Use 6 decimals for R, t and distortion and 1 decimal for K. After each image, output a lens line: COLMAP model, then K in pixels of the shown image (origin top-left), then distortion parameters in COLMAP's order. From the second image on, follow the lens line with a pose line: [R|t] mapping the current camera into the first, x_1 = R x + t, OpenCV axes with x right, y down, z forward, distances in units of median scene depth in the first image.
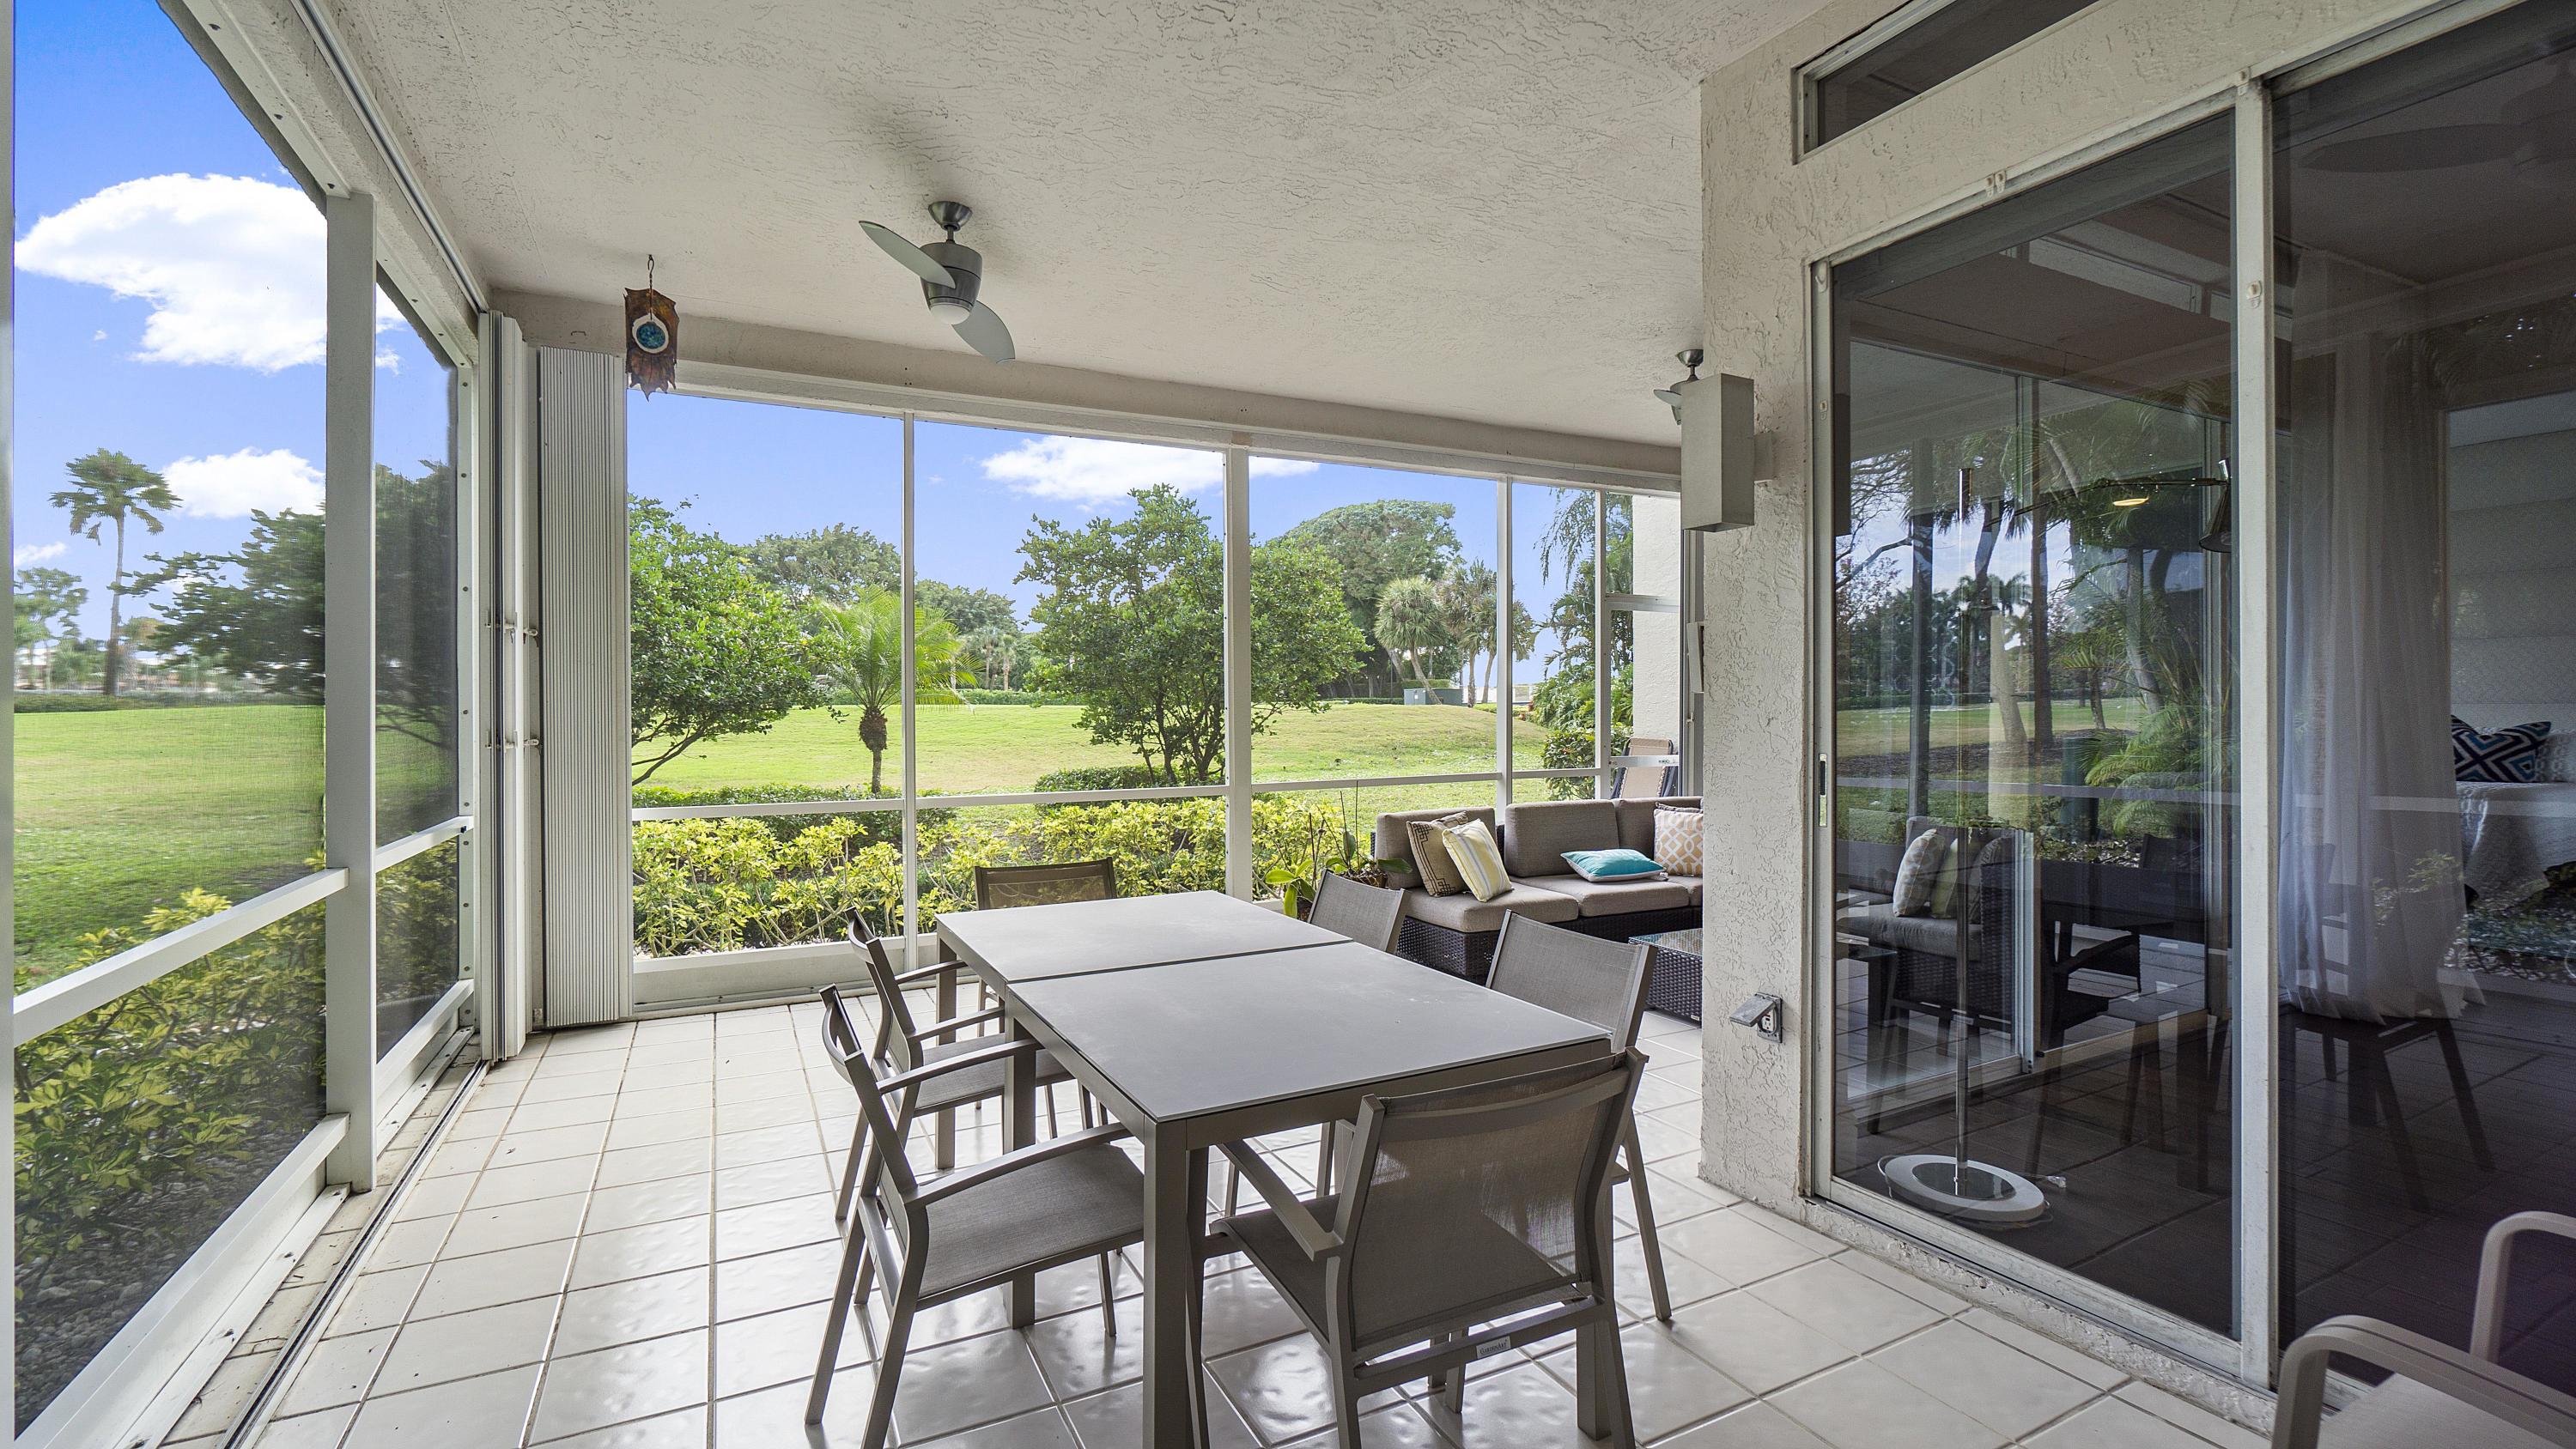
lens RADIAL K [[1116.4, 0, 1270.1], [0, 1116.4, 716.6], [0, 0, 1]] dist [-0.000532, 0.000194]
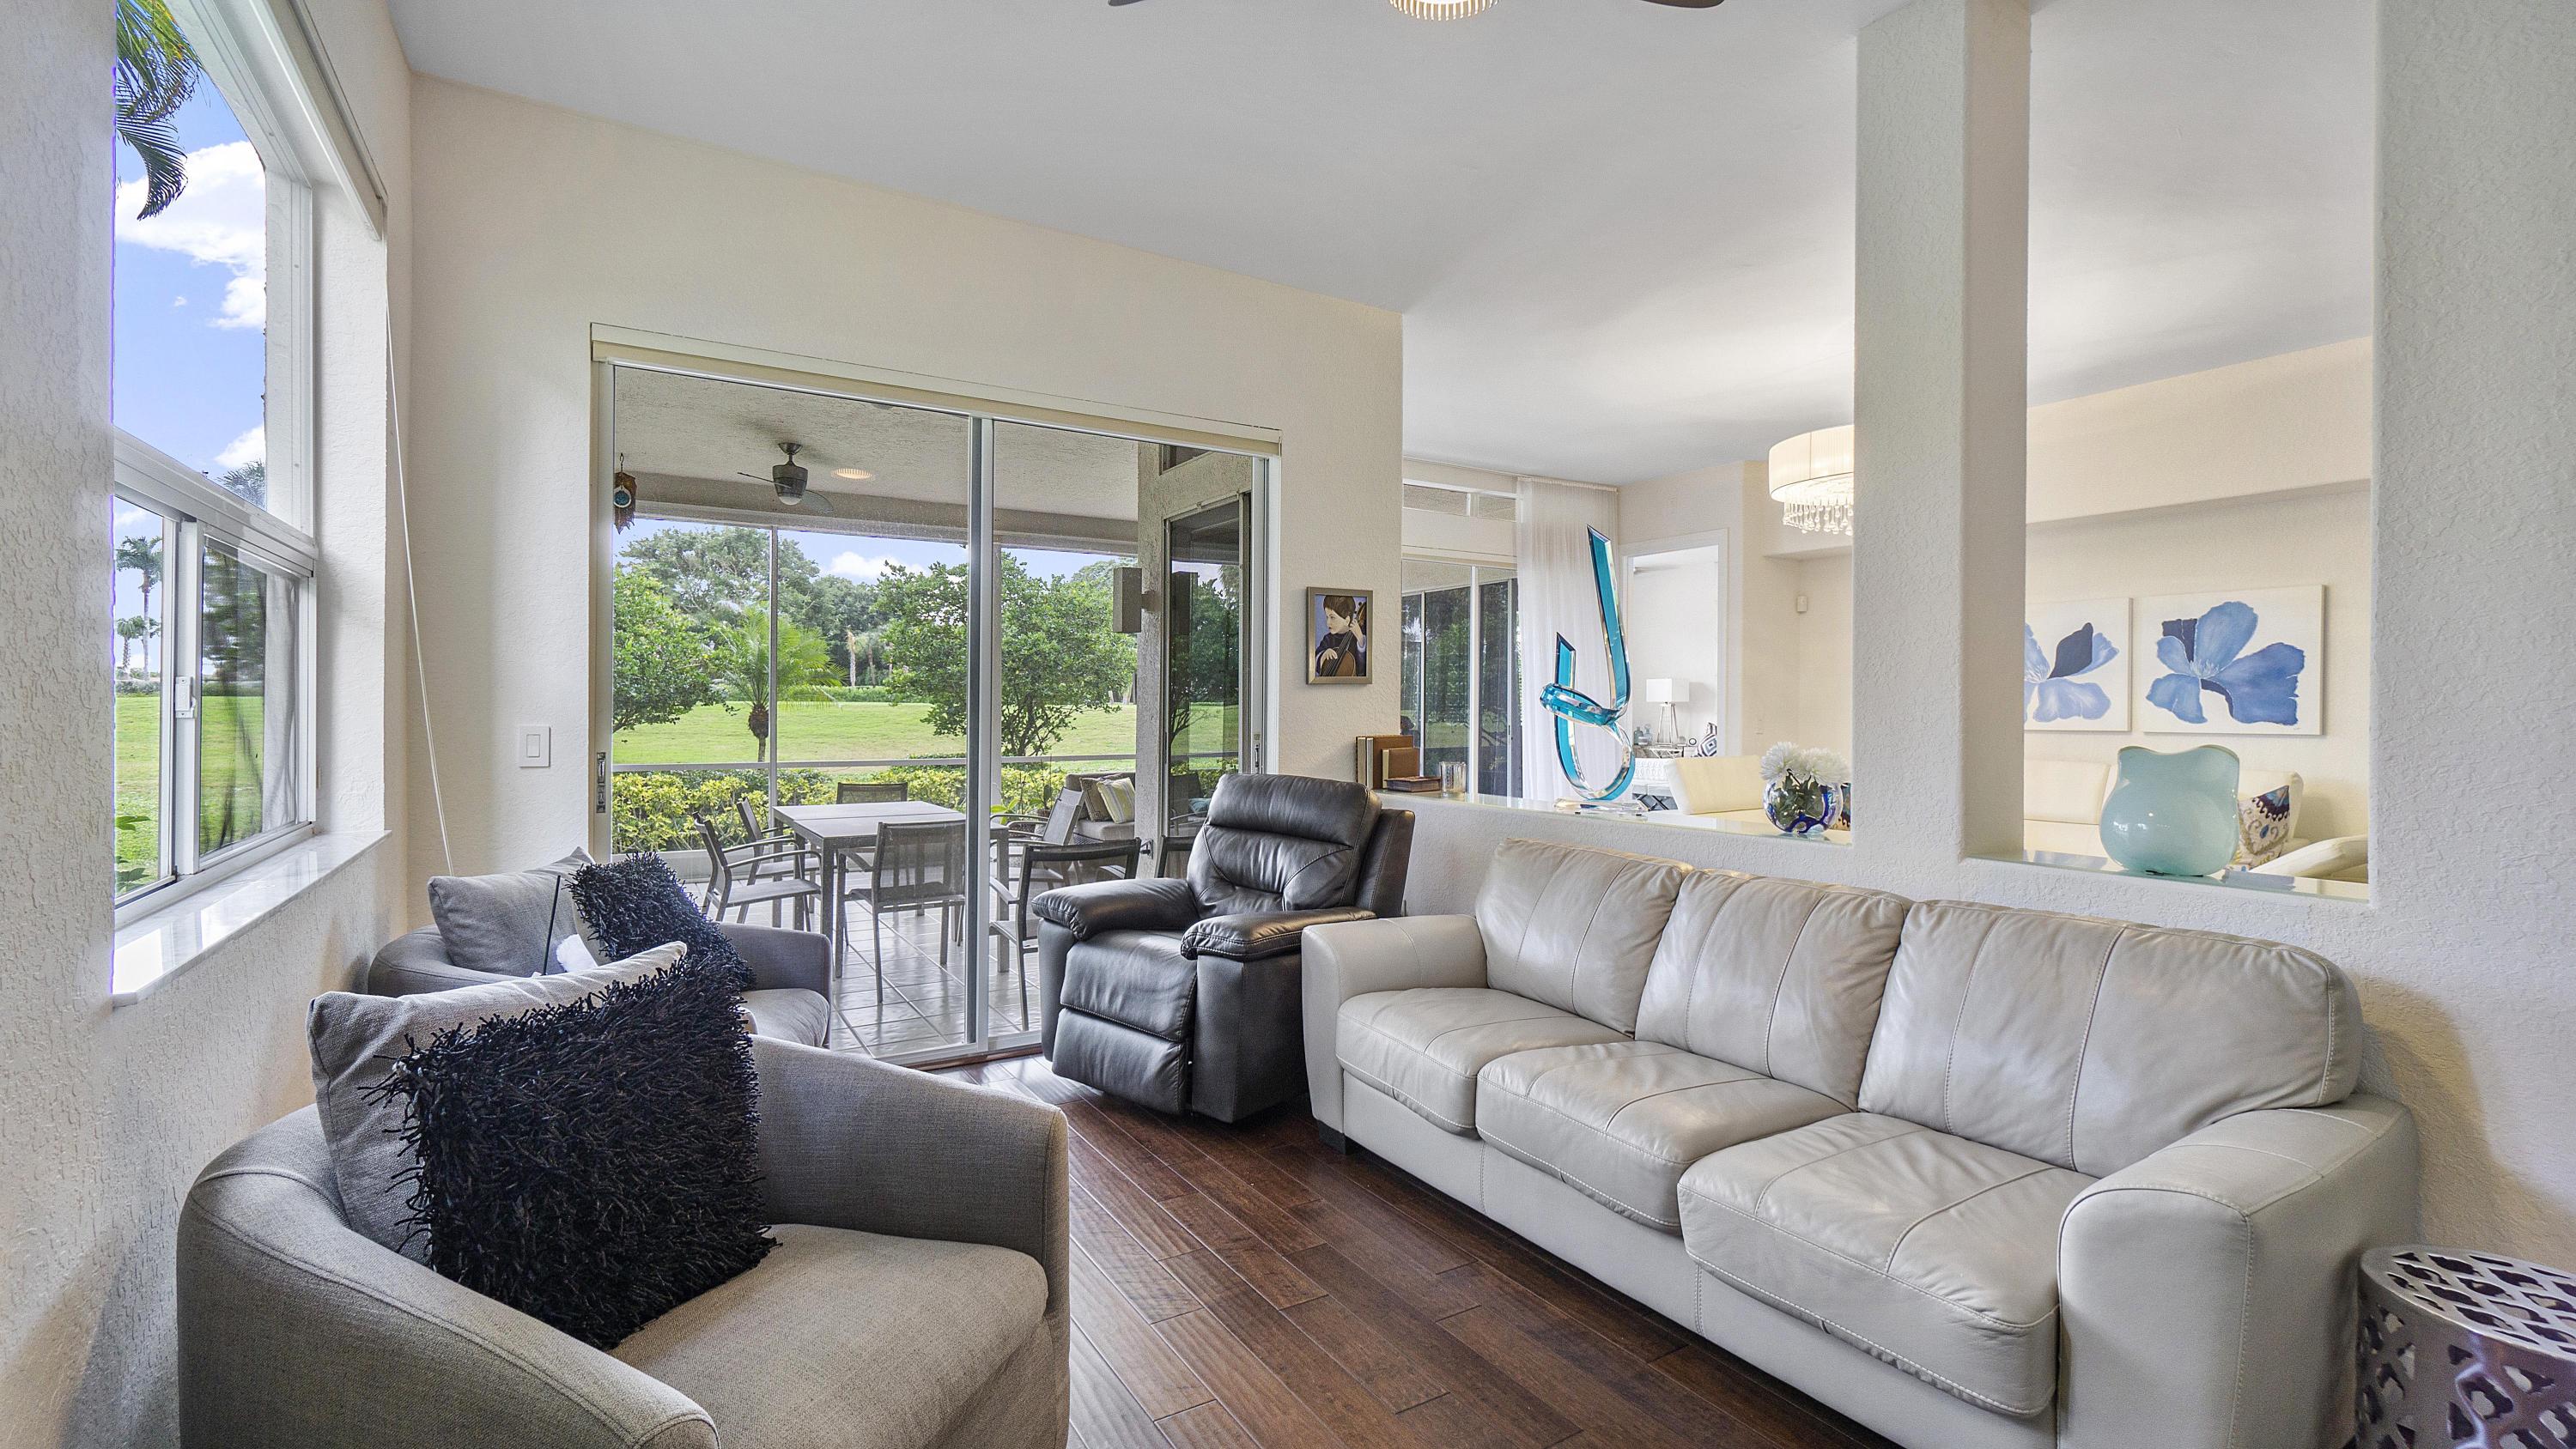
lens RADIAL K [[1115.2, 0, 1272.2], [0, 1115.2, 717.5], [0, 0, 1]] dist [-0.015284, 0.007987]
pose [[0.996815, 0.009507, 0.079182, 0.129247], [-0.009511, 0.999955, -0.000325, 0.001000], [-0.079182, -0.000429, 0.996860, -0.318666]]
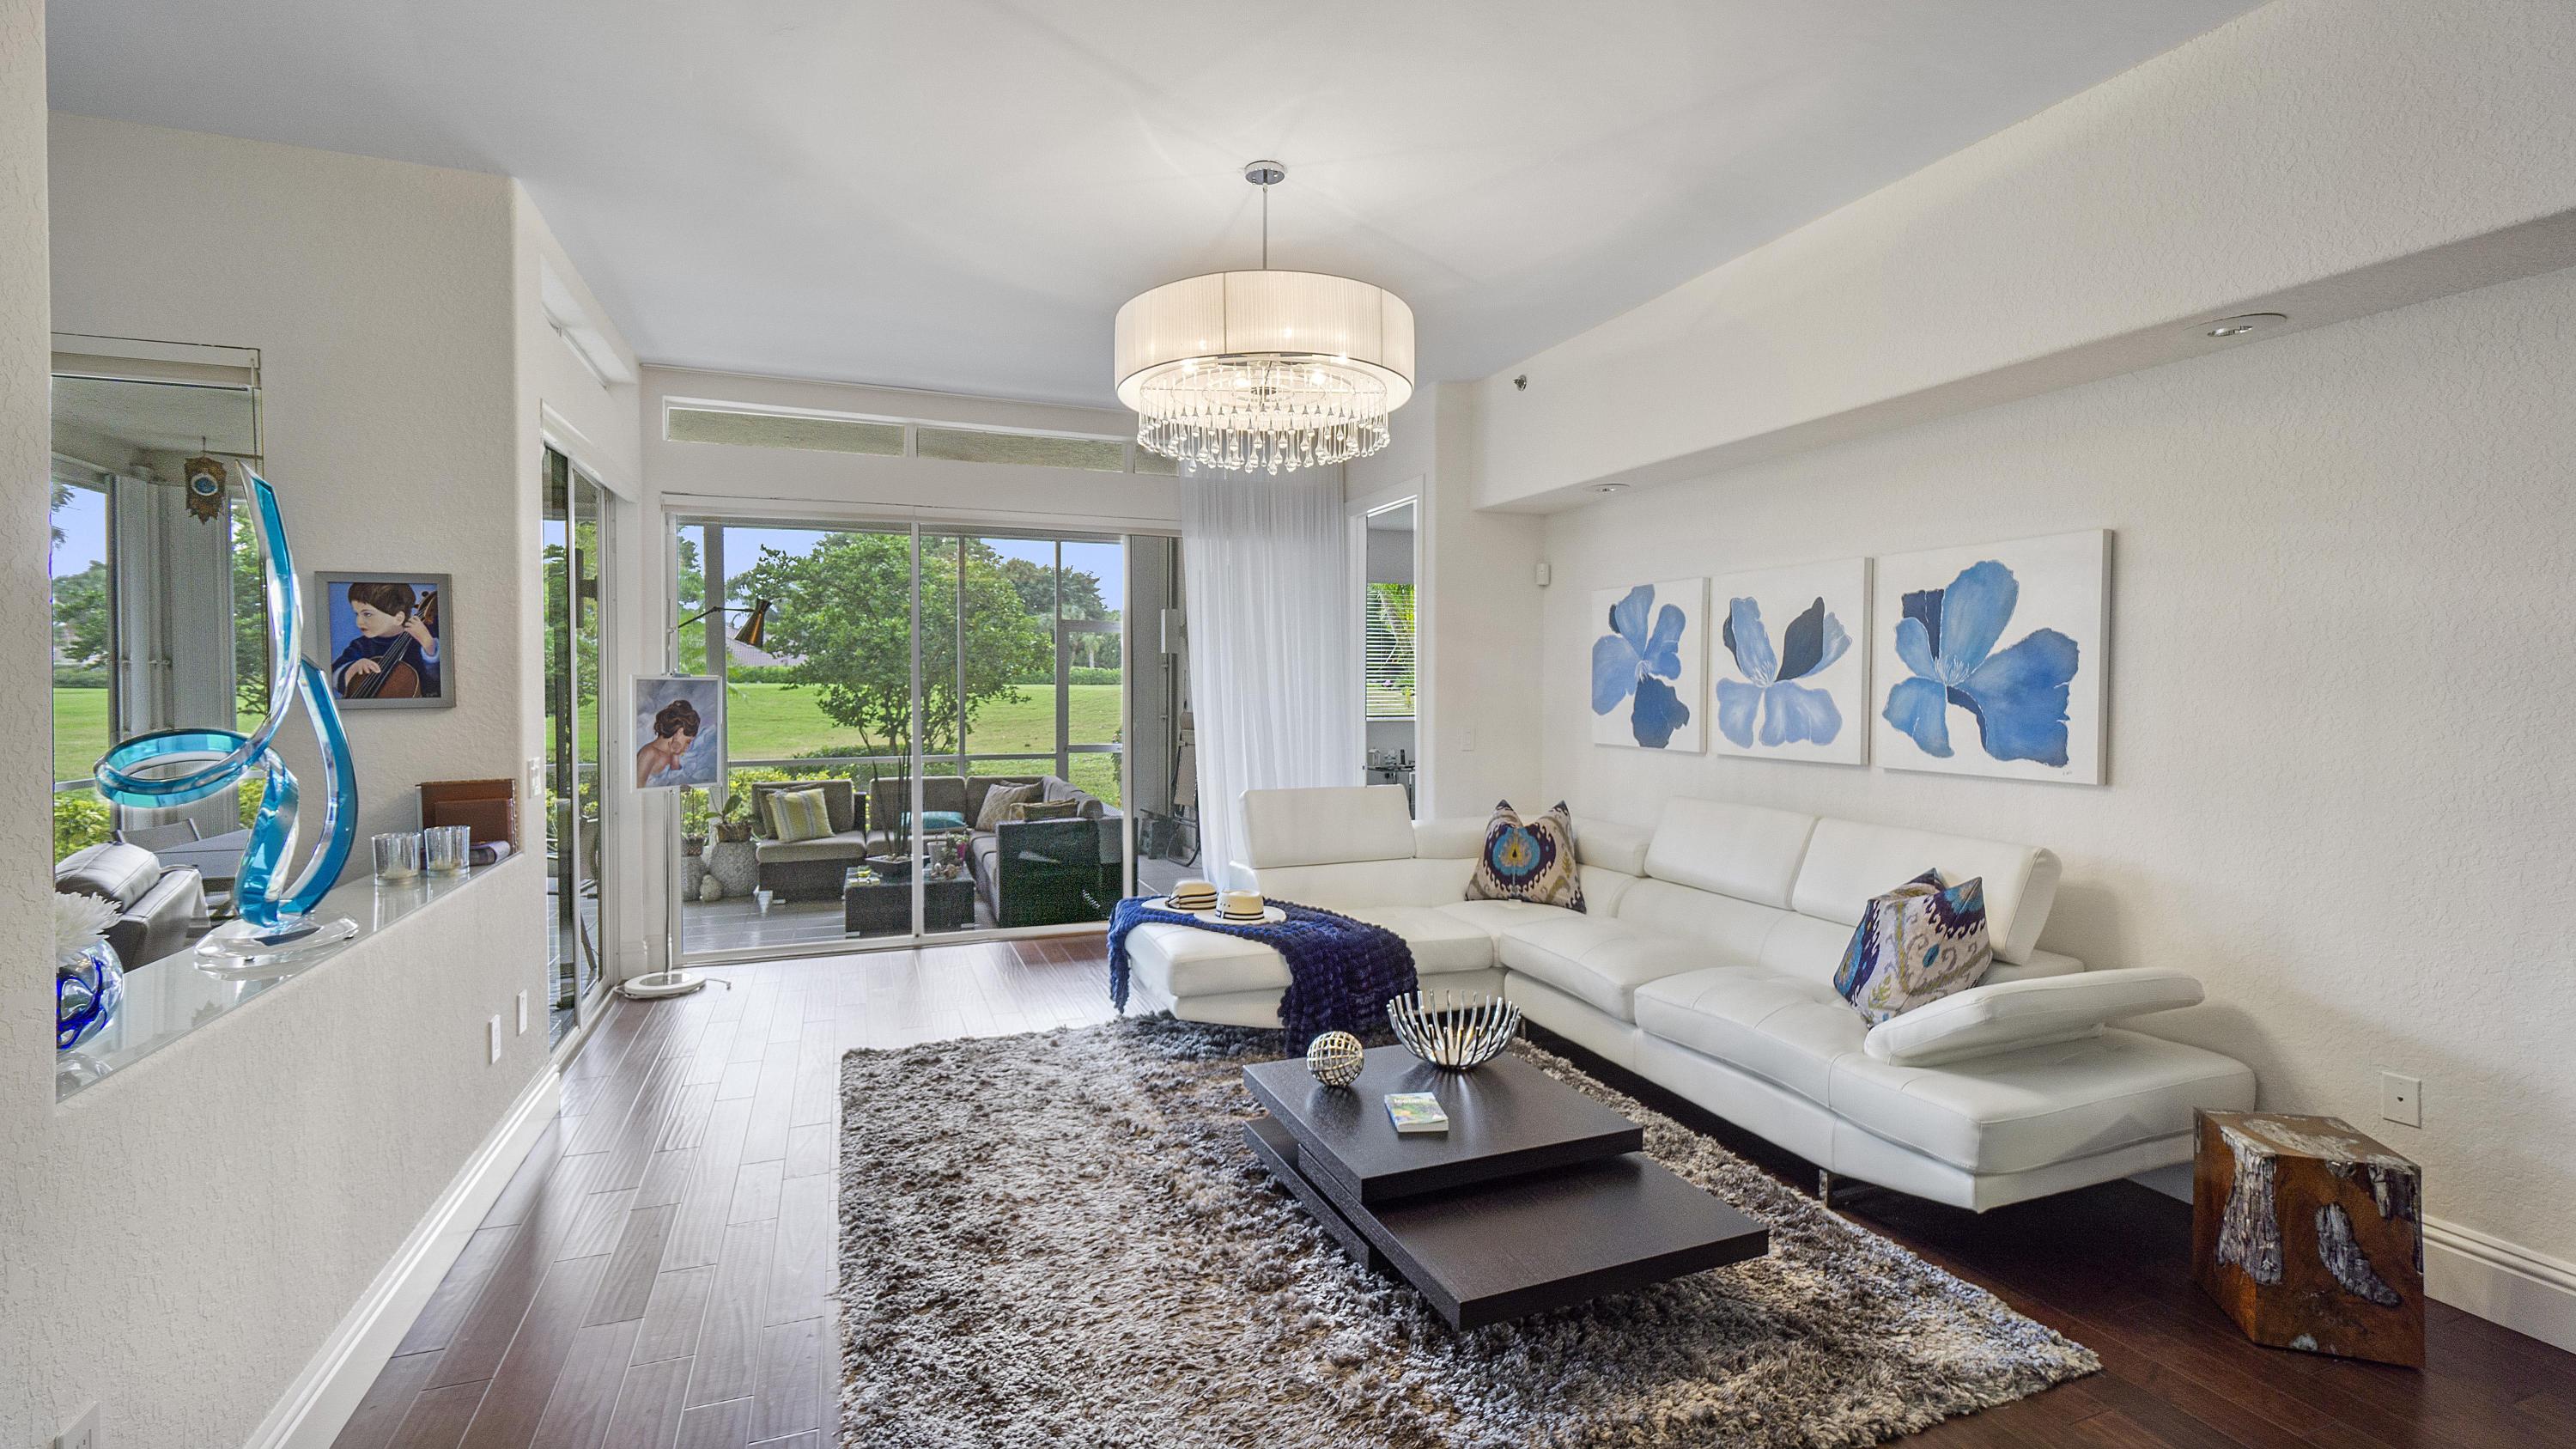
lens RADIAL K [[1101.2, 0, 1272.0], [0, 1101.2, 717.9], [0, 0, 1]] dist [-0.010491, 0.000320]
pose [[0.995120, 0.011499, -0.098000, 0.431880], [-0.009284, 0.999692, 0.023025, -0.017271], [0.098234, -0.022003, 0.994920, -0.177087]]
